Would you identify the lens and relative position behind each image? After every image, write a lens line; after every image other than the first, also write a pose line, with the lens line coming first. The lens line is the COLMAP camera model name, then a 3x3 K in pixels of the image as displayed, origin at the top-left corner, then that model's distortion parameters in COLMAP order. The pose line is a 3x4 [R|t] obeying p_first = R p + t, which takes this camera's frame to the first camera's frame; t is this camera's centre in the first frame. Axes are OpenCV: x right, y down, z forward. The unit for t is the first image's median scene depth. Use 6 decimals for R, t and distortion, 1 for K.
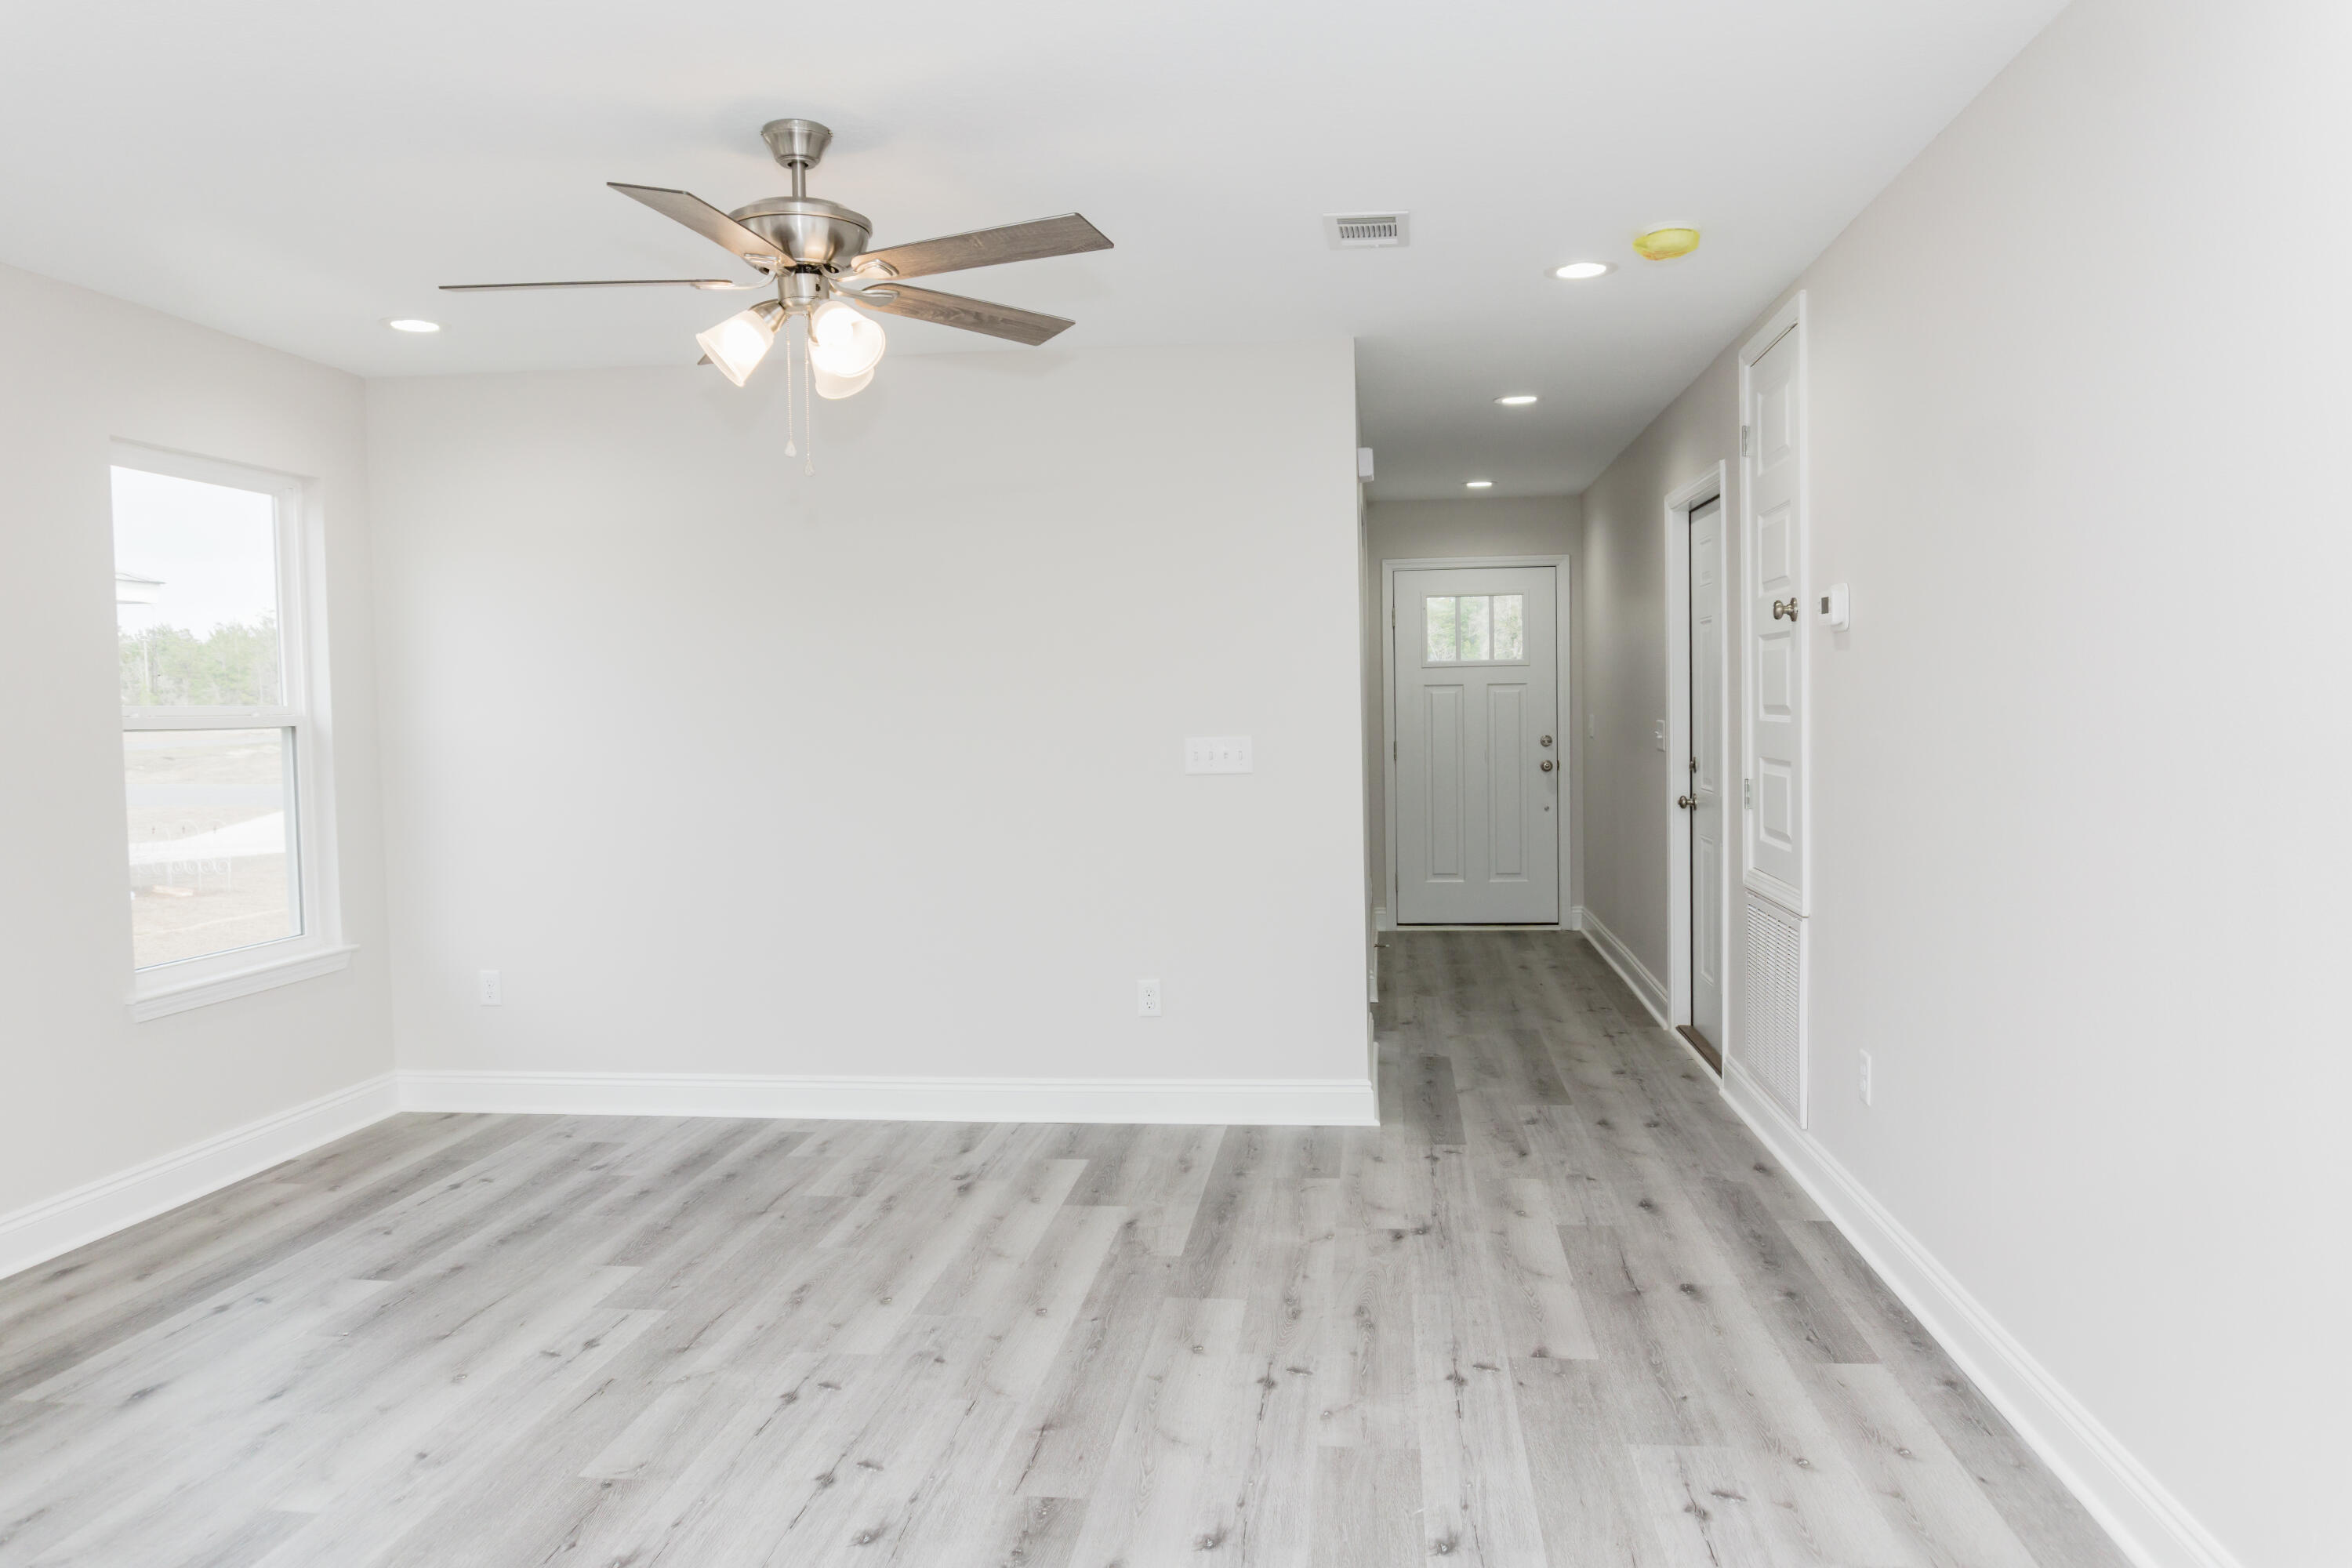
lens RADIAL K [[1652.4, 0, 1212.0], [0, 1652.4, 795.3], [0, 0, 1]] dist [-0.033577, -0.002159]
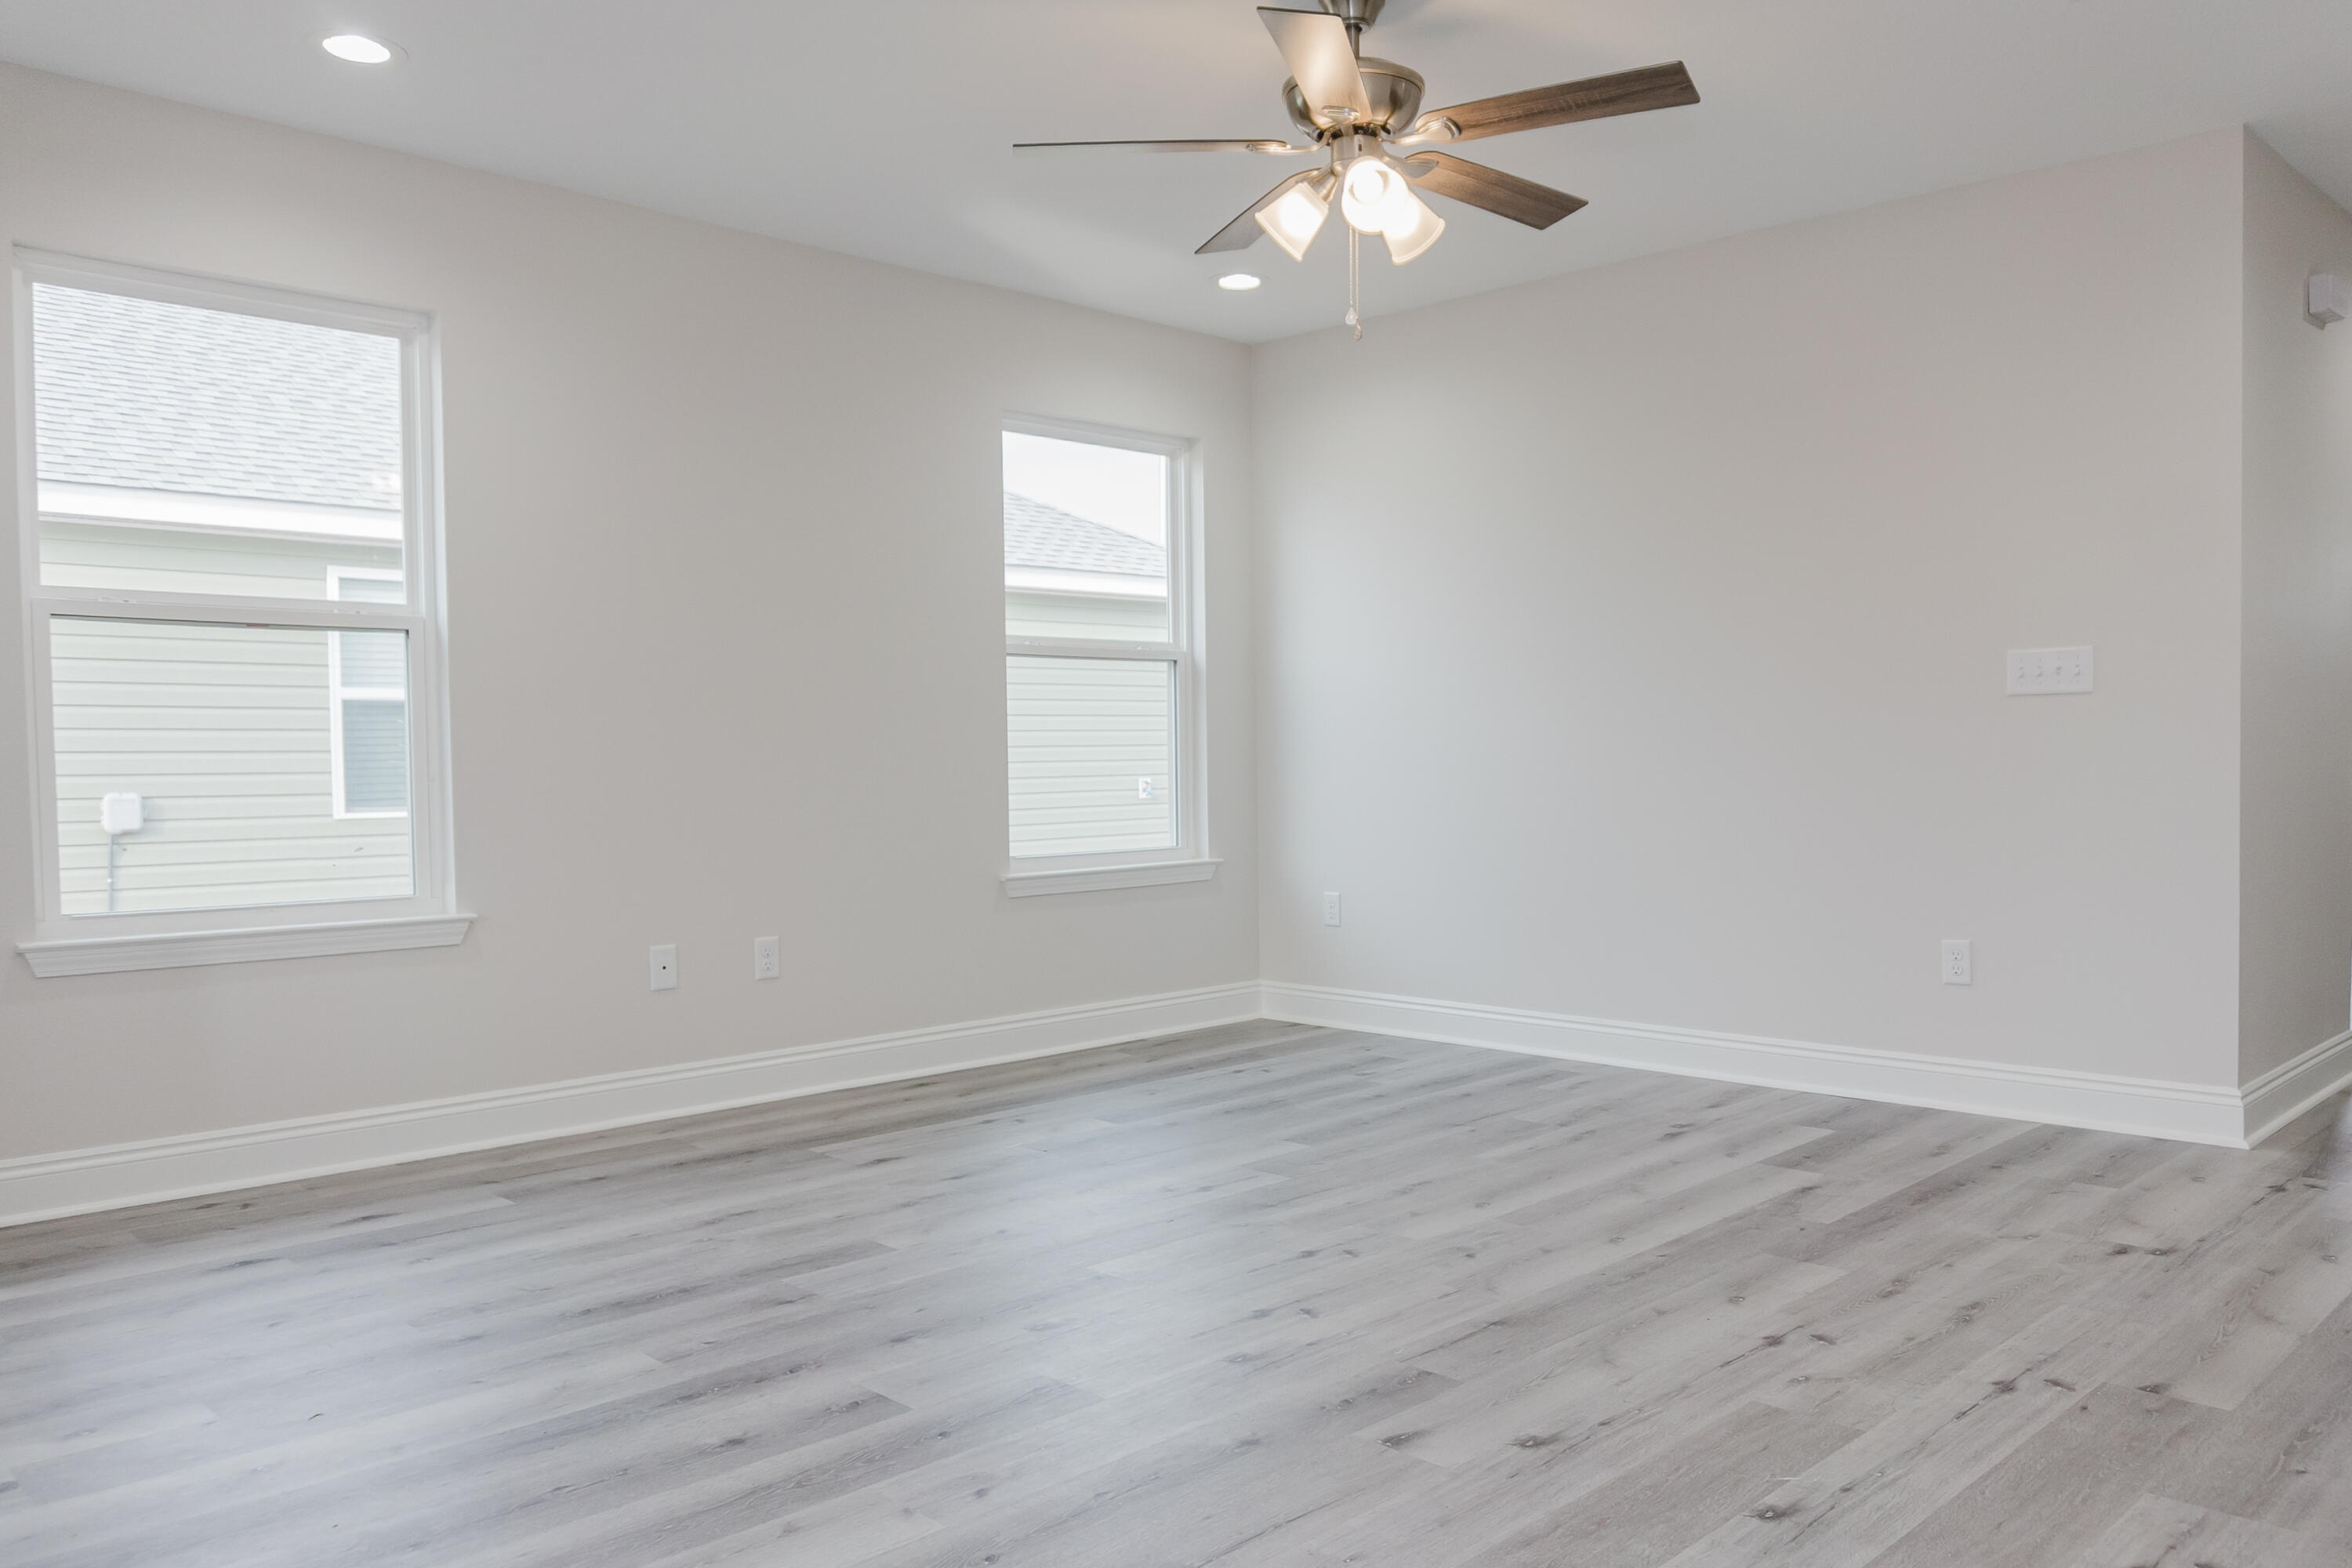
lens RADIAL K [[1769.0, 0, 1250.6], [0, 1769.0, 831.6], [0, 0, 1]] dist [-0.039354, -0.000431]
pose [[0.784711, 0.034770, -0.618886, 0.309925], [-0.034613, 0.999326, 0.012257, 0.077028], [0.618895, 0.011804, 0.785385, 0.097609]]
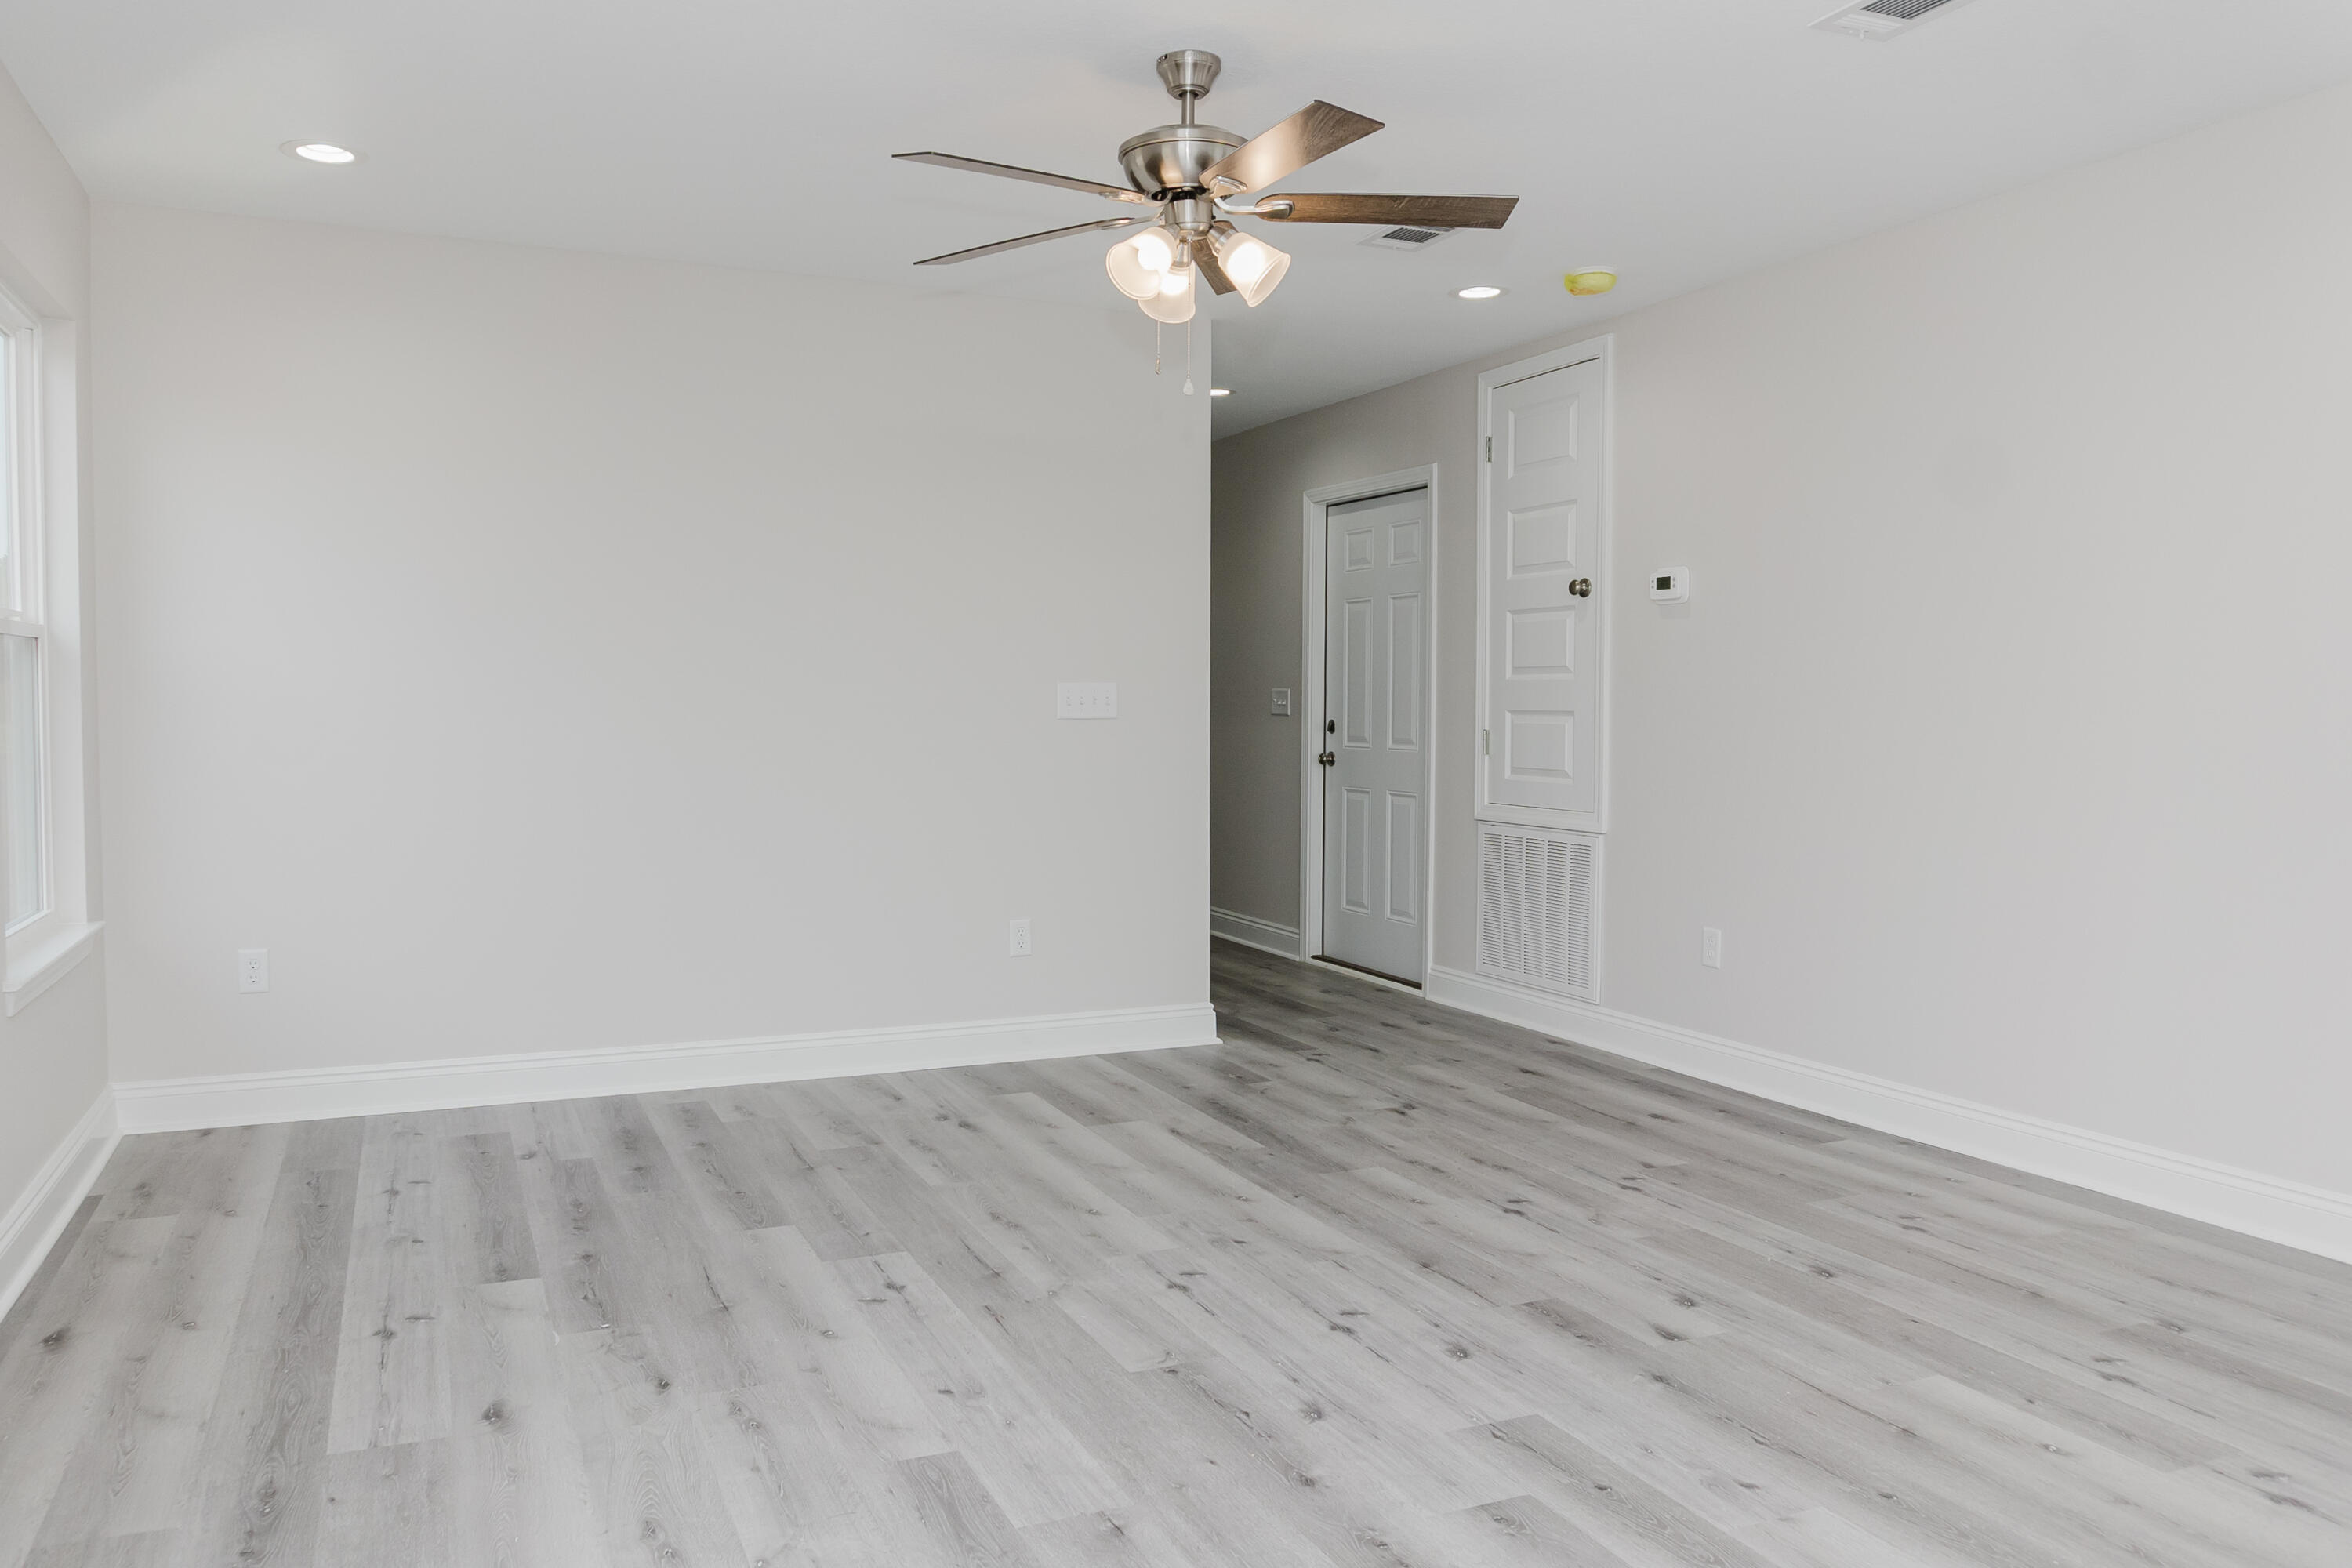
lens RADIAL K [[1677.7, 0, 1189.6], [0, 1677.7, 789.0], [0, 0, 1]] dist [-0.028139, -0.001010]
pose [[0.858854, -0.006141, 0.512184, -0.641373], [0.009993, 0.999939, -0.004768, 0.049209], [-0.512123, 0.009214, 0.858863, 0.076687]]
